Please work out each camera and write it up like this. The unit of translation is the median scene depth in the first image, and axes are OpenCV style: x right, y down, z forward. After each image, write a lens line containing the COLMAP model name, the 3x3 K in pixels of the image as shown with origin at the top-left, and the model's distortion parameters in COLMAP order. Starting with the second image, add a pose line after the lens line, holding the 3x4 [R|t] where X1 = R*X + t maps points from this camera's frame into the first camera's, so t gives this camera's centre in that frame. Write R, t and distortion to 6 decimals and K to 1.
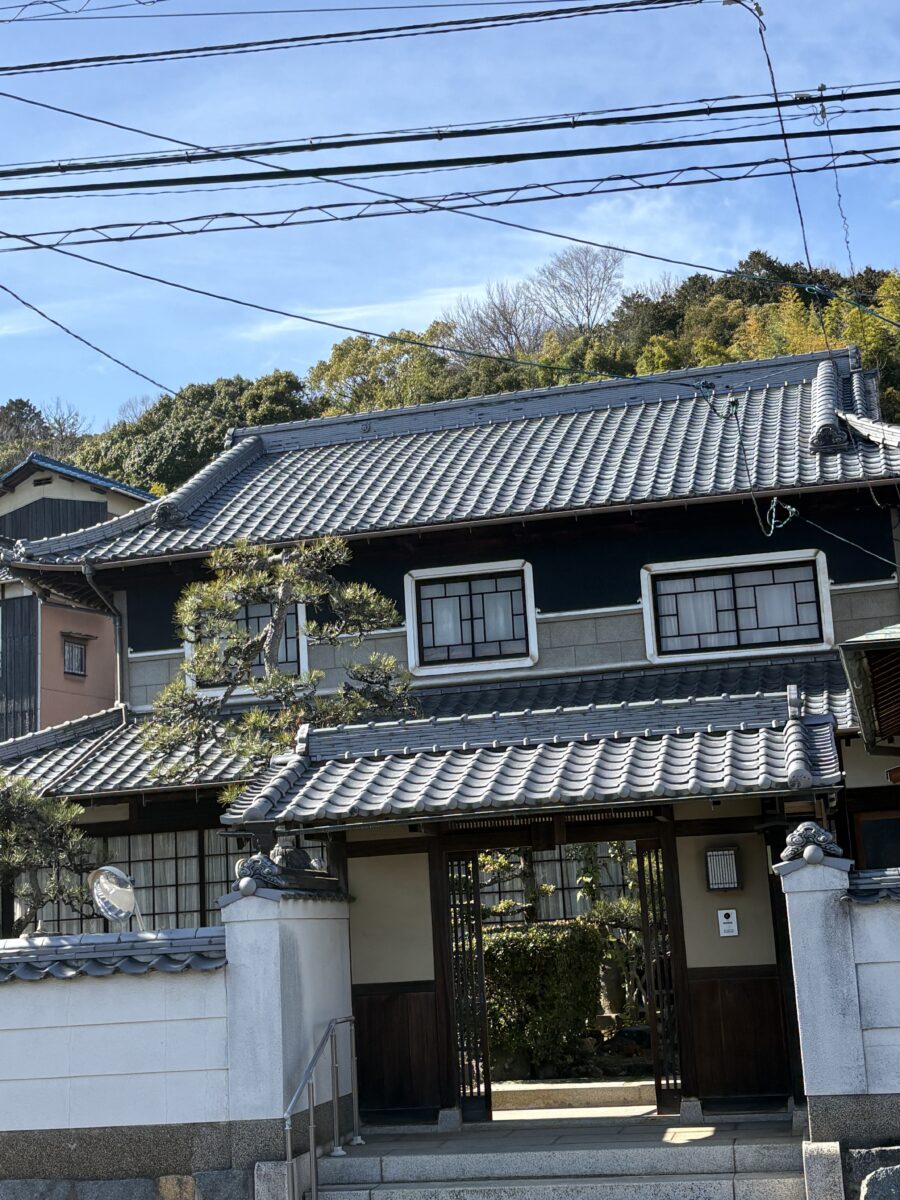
lens RADIAL K [[1760.4, 0, 450.0], [0, 1760.4, 600.0], [0, 0, 1]] dist [0.023656, 0.016580]
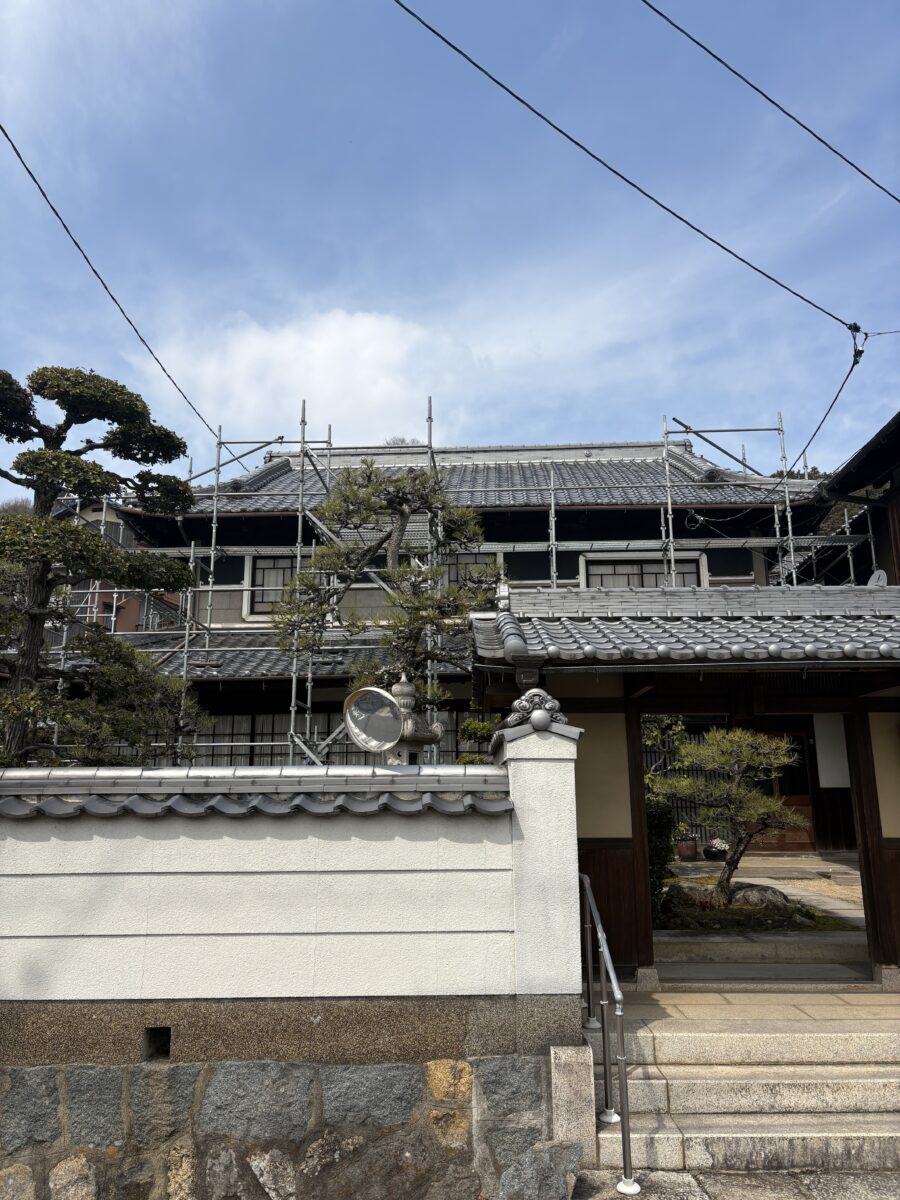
lens RADIAL K [[898.9, 0, 450.0], [0, 898.9, 600.0], [0, 0, 1]] dist [0.035231, 0.000176]
pose [[0.978707, 0.092767, 0.183102, -0.246001], [-0.084187, 0.994980, -0.054103, 0.130070], [-0.187202, 0.037536, 0.981604, 0.559044]]
